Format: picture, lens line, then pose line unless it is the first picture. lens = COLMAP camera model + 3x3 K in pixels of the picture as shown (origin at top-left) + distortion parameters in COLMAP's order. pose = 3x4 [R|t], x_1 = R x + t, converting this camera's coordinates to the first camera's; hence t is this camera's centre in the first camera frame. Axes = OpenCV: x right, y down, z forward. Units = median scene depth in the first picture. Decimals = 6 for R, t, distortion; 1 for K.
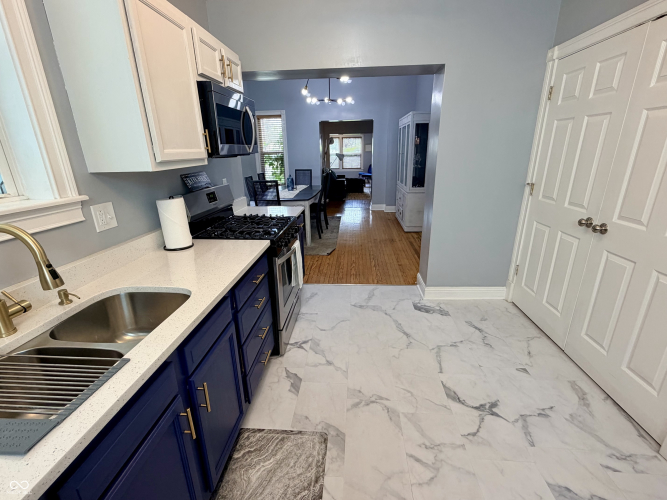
lens RADIAL K [[304.4, 0, 332.7], [0, 304.4, 251.6], [0, 0, 1]] dist [-0.000394, -0.000645]
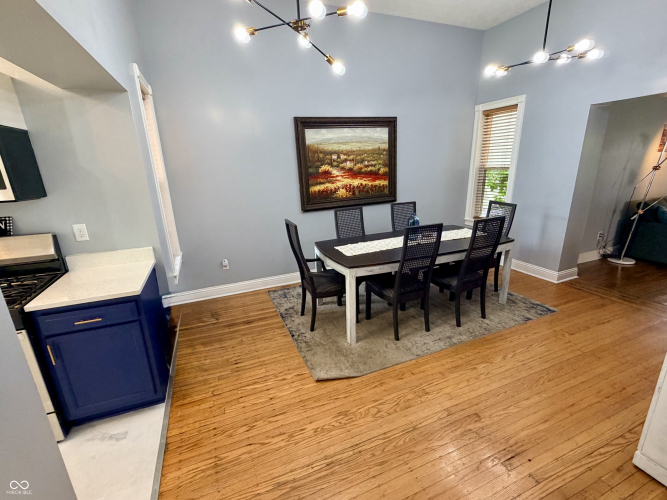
lens RADIAL K [[304.4, 0, 332.7], [0, 304.4, 251.6], [0, 0, 1]] dist [-0.000394, -0.000645]
pose [[0.447874, 0.254675, -0.857059, 0.264388], [-0.264511, 0.953407, 0.145079, -0.193469], [0.854074, 0.161725, 0.494371, 0.510522]]
